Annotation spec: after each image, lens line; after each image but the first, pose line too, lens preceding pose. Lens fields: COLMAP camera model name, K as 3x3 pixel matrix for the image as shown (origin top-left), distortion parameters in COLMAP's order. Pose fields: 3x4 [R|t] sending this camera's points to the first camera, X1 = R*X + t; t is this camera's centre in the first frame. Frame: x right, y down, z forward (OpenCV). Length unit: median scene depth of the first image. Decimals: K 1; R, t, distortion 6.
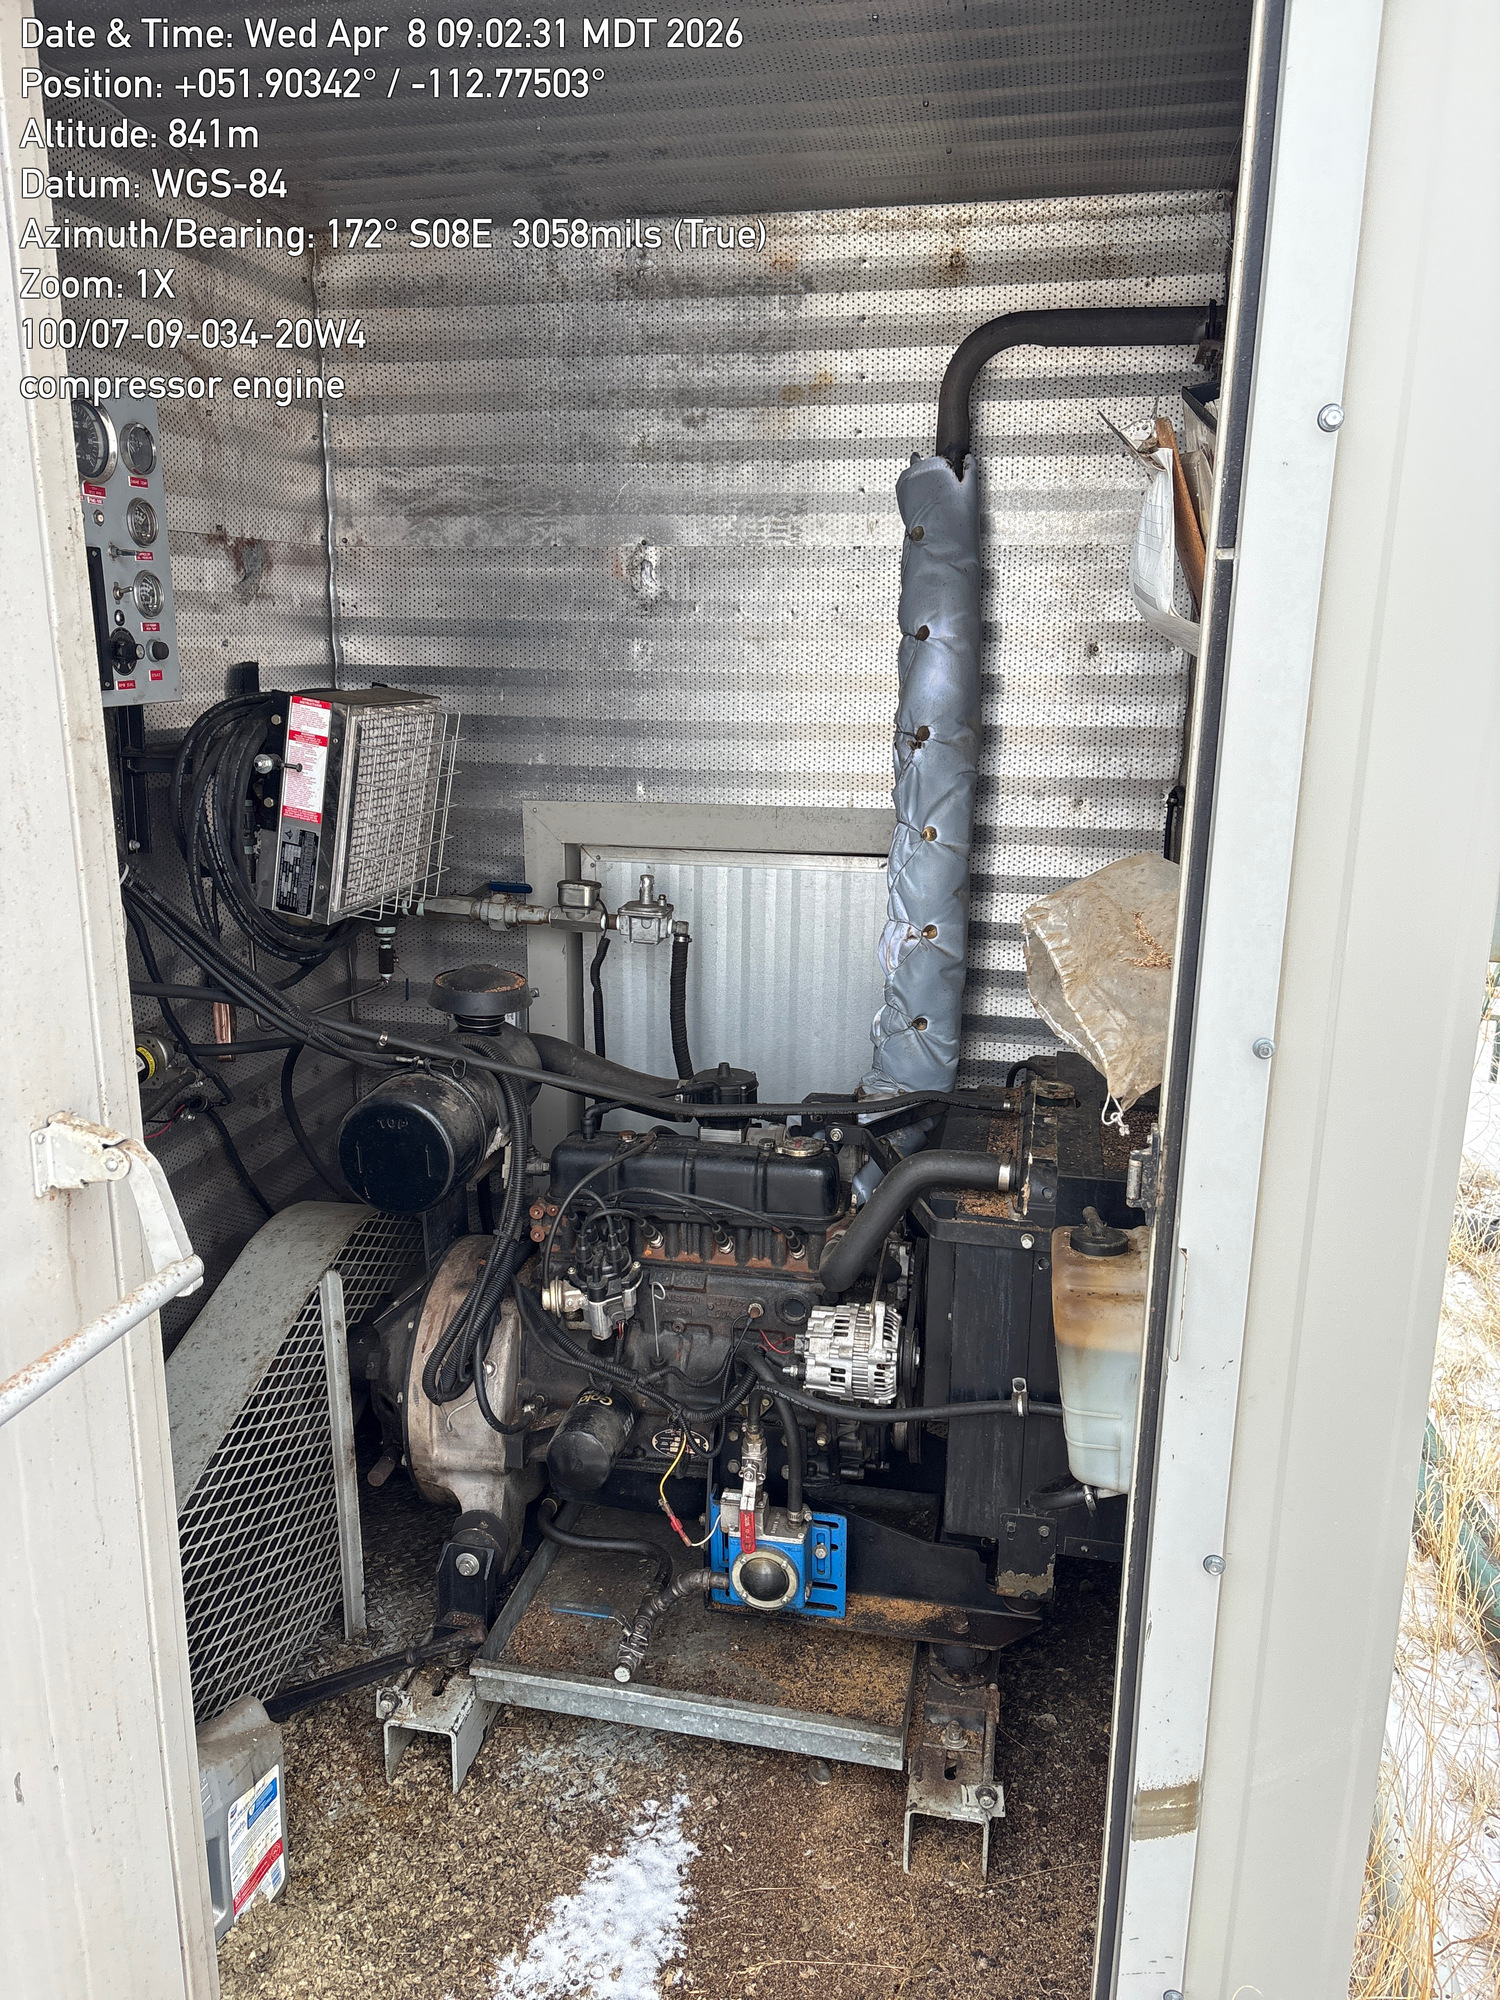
lens RADIAL K [[1490.4, 0, 743.7], [0, 1490.4, 997.7], [0, 0, 1]] dist [0.053574, -0.017302]
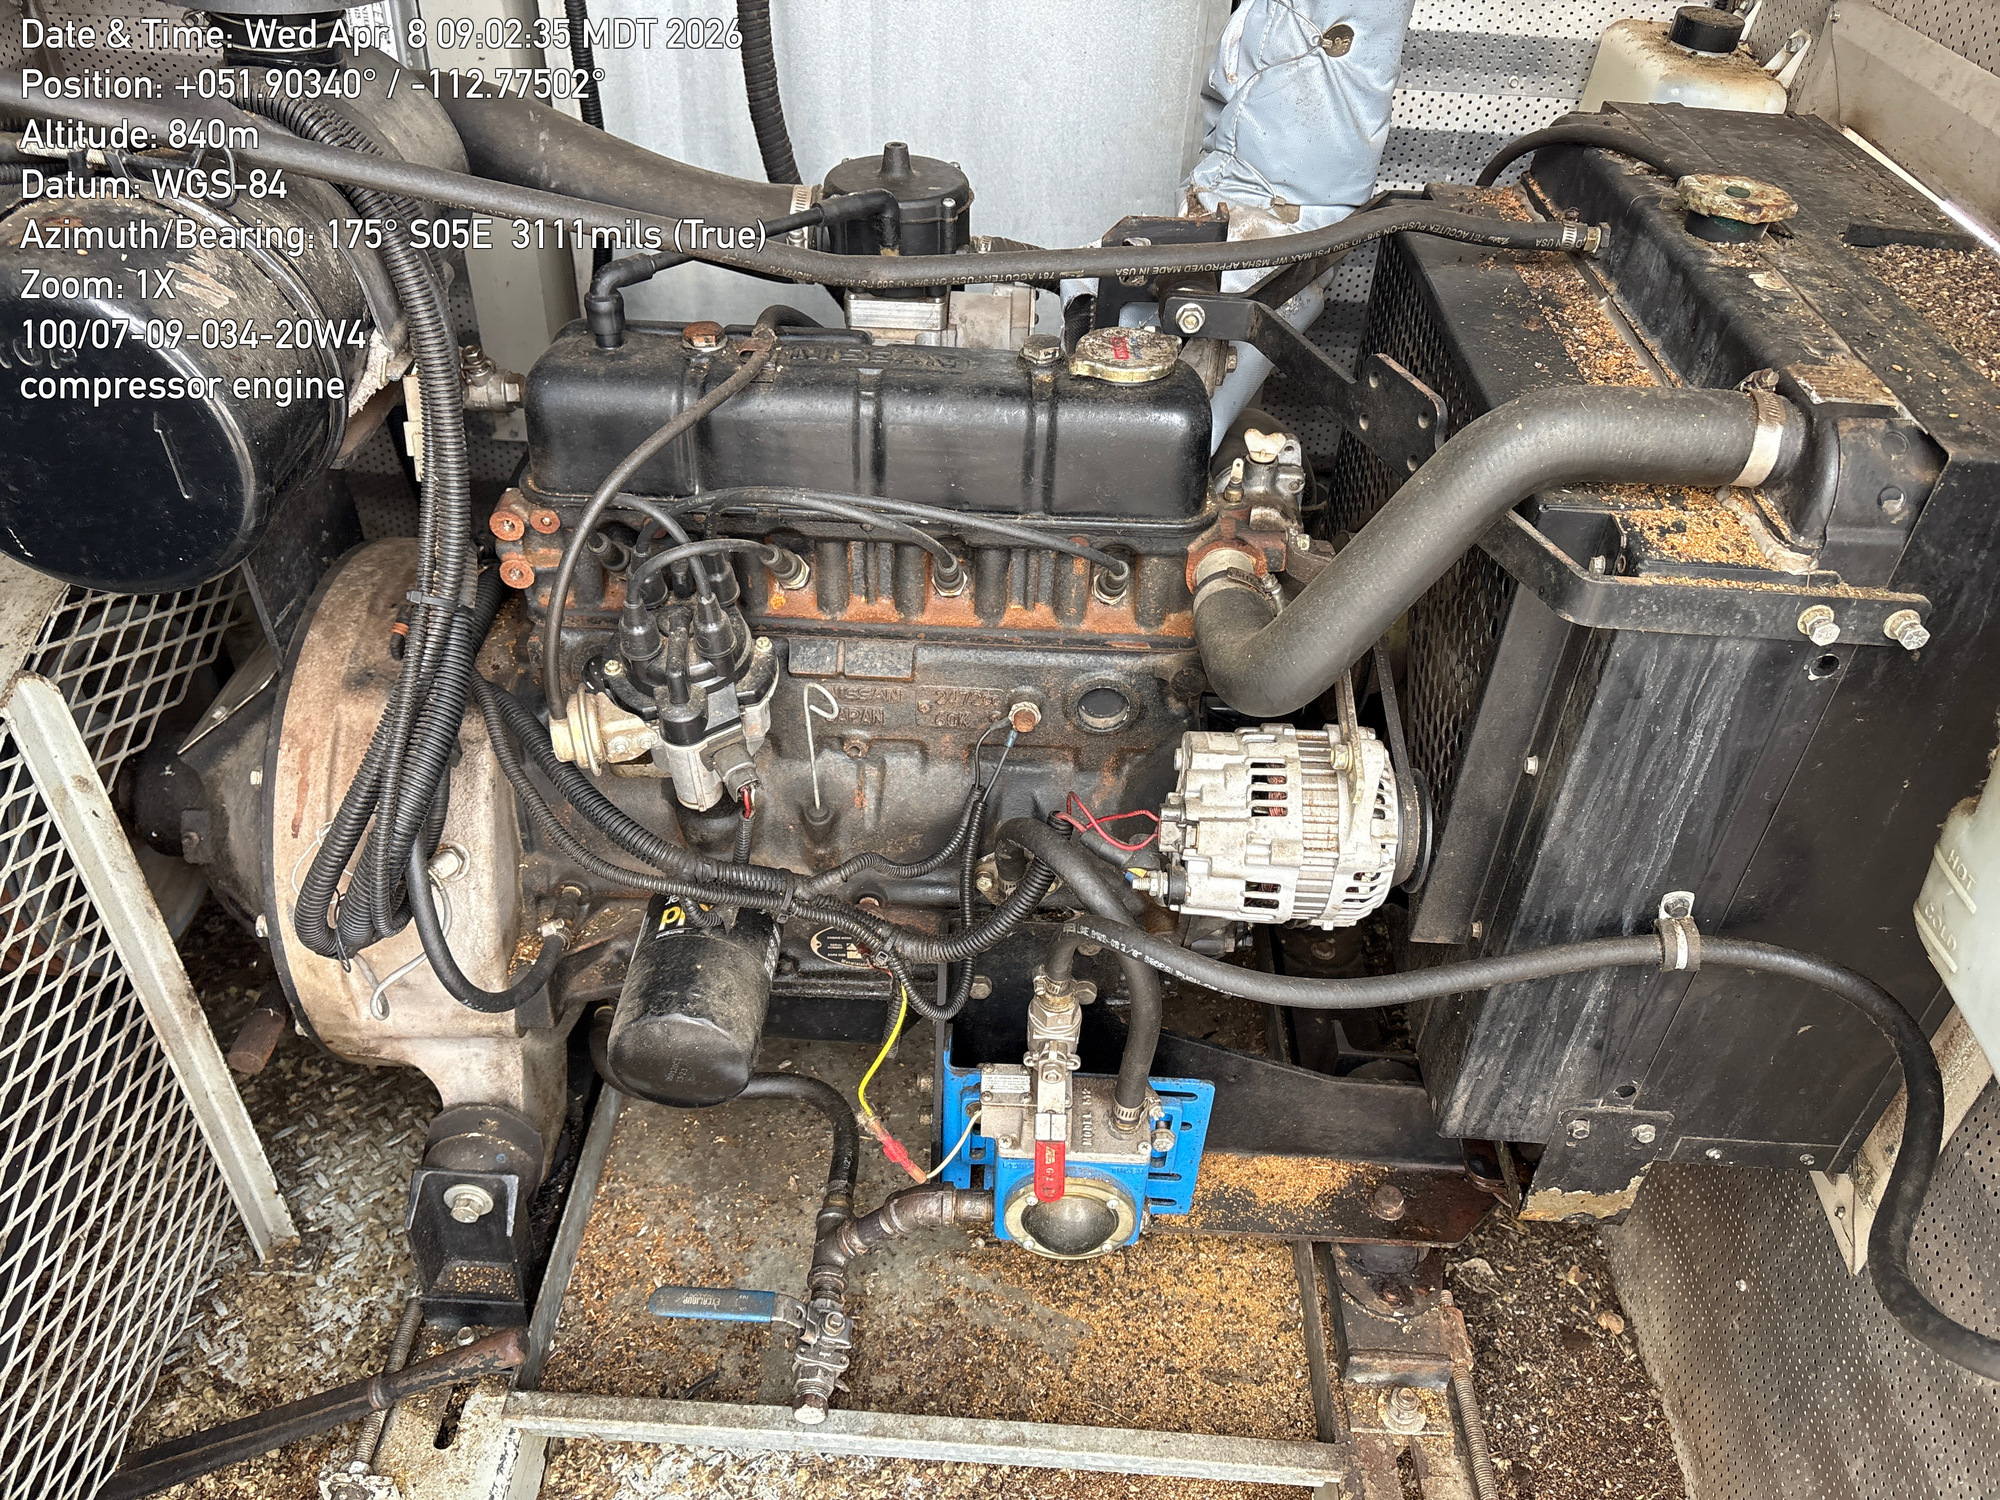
lens RADIAL K [[1525.5, 0, 1007.8], [0, 1525.5, 751.3], [0, 0, 1]] dist [0.043305, -0.043087]
pose [[0.984325, -0.078945, 0.157705, -0.074064], [0.006023, 0.908742, 0.417315, 0.019906], [-0.176258, -0.409824, 0.894973, 0.570082]]
